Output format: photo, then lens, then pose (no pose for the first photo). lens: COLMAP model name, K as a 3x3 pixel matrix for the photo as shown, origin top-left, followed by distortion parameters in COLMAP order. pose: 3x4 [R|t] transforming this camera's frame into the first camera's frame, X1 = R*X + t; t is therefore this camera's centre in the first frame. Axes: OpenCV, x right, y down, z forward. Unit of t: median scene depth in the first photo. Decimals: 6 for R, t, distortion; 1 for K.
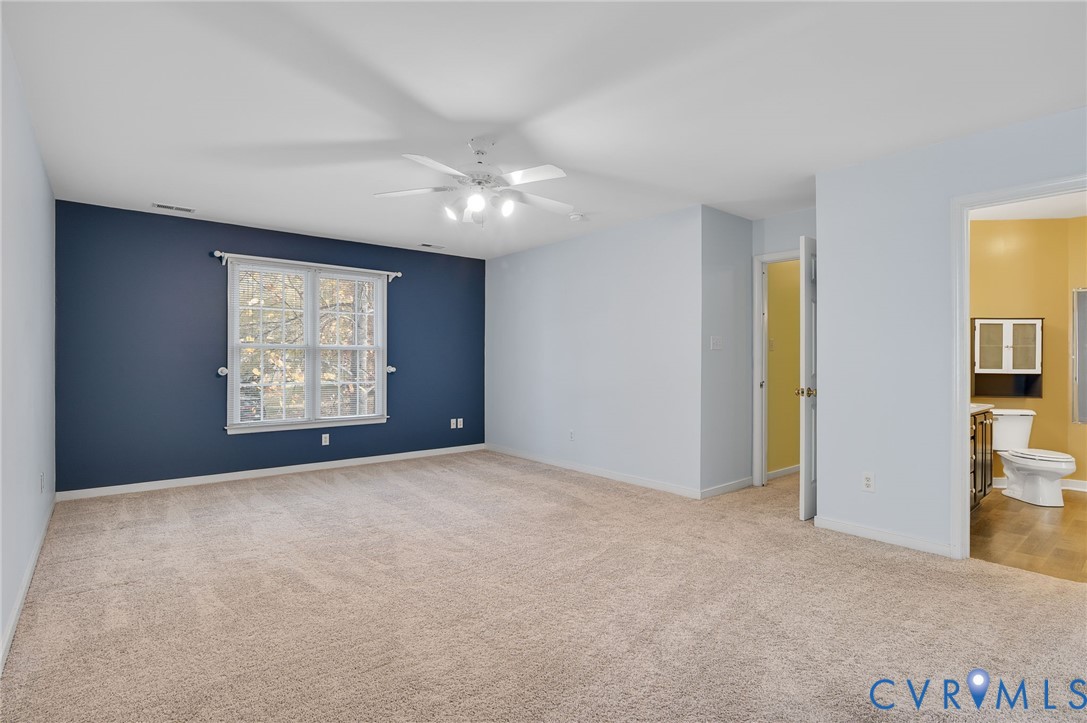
lens RADIAL K [[538.0, 0, 543.5], [0, 538.0, 361.5], [0, 0, 1]] dist [-0.013335, 0.000789]
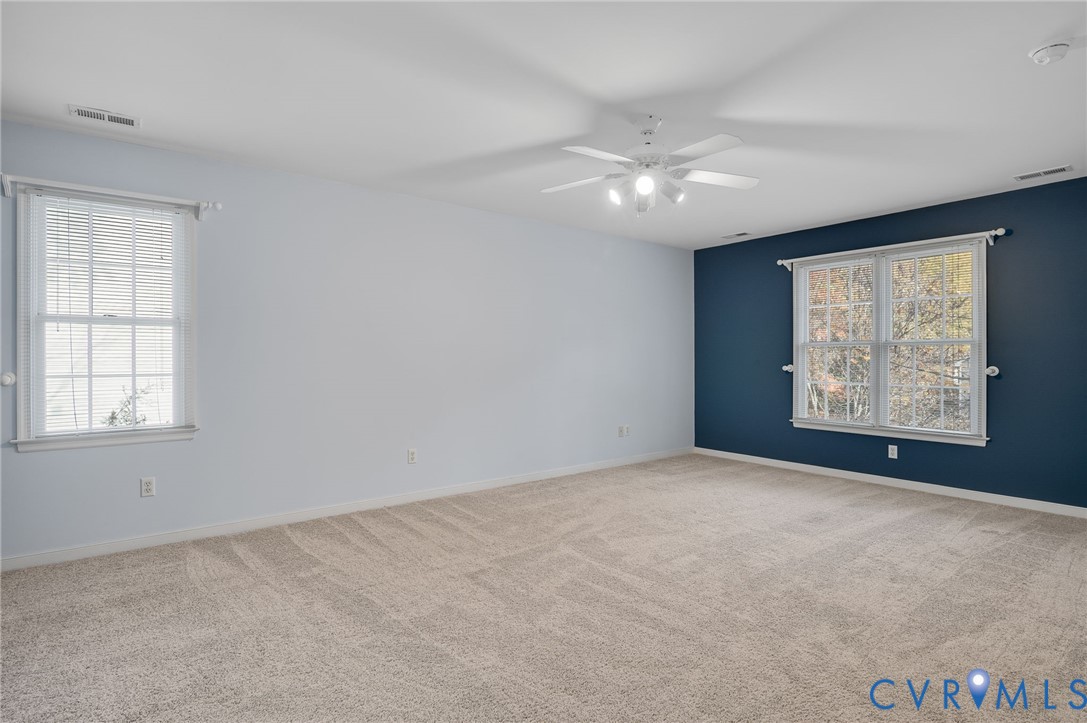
lens RADIAL K [[538.0, 0, 543.5], [0, 538.0, 361.5], [0, 0, 1]] dist [-0.013335, 0.000789]
pose [[-0.045034, 0.005290, -0.998971, 0.511764], [-0.001318, 0.999985, 0.005355, -0.000728], [0.998985, 0.001557, -0.045026, 0.543184]]
